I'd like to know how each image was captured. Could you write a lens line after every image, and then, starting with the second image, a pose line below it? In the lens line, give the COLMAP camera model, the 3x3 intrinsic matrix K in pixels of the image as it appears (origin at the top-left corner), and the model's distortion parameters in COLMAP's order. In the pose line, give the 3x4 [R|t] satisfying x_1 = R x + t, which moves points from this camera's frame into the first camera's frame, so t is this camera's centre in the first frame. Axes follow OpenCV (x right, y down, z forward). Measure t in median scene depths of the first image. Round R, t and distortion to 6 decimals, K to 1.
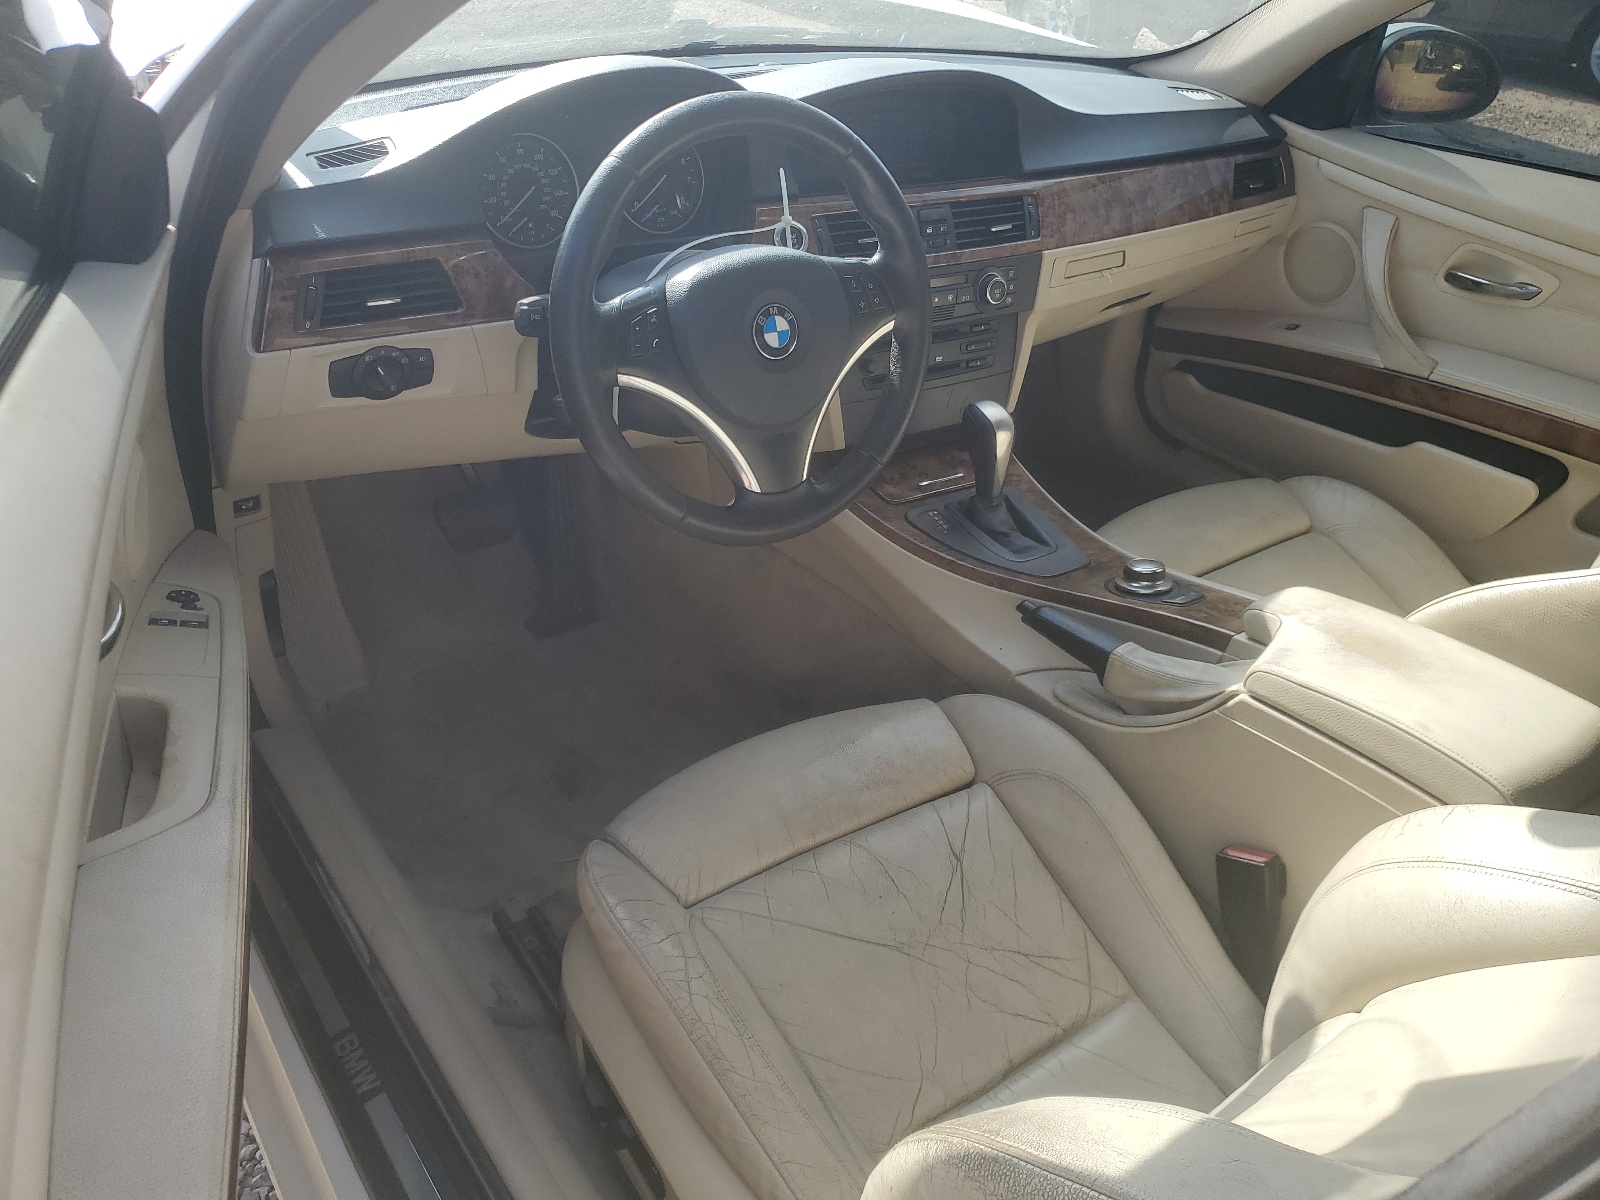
lens RADIAL K [[1233.0, 0, 800.0], [0, 1233.0, 600.0], [0, 0, 1]] dist [0.180460, -0.356158]
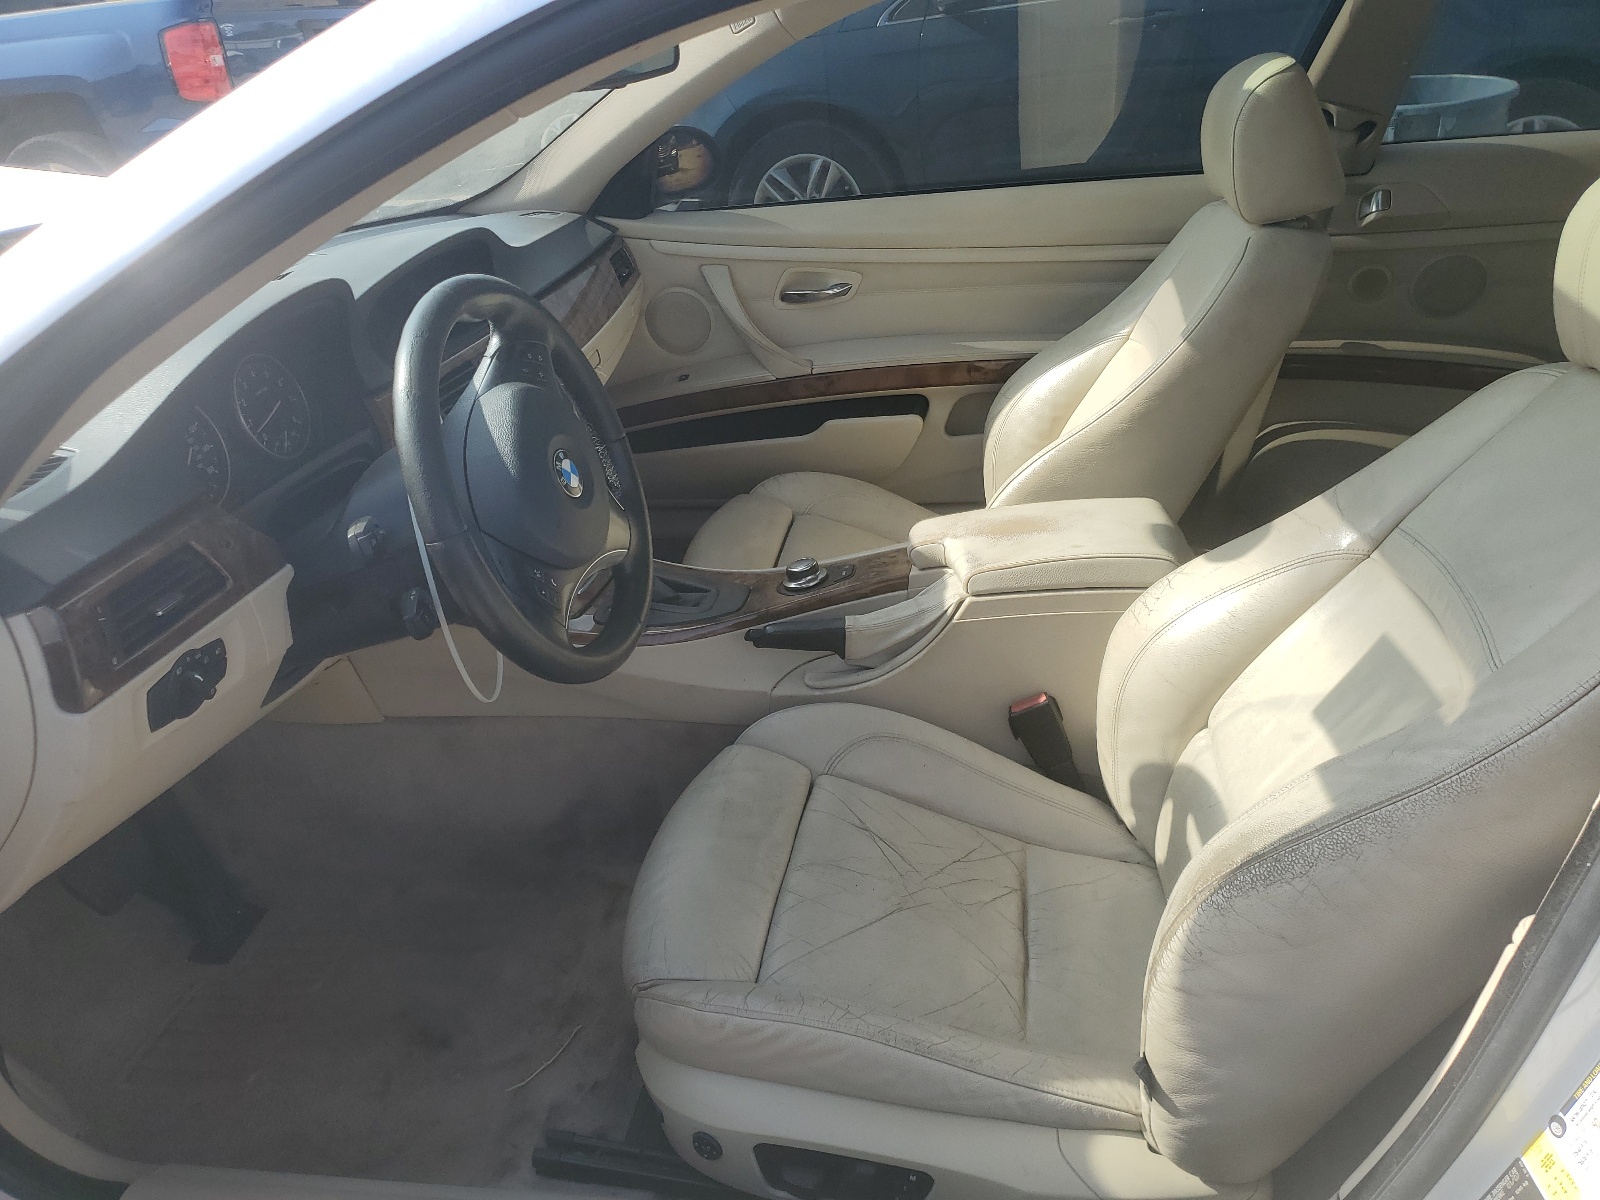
lens RADIAL K [[1233.0, 0, 800.0], [0, 1233.0, 600.0], [0, 0, 1]] dist [0.180460, -0.356158]
pose [[0.707460, -0.416905, 0.570693, -0.395319], [0.471688, 0.879854, 0.058026, -0.062791], [-0.526318, 0.228138, 0.819111, 0.029301]]
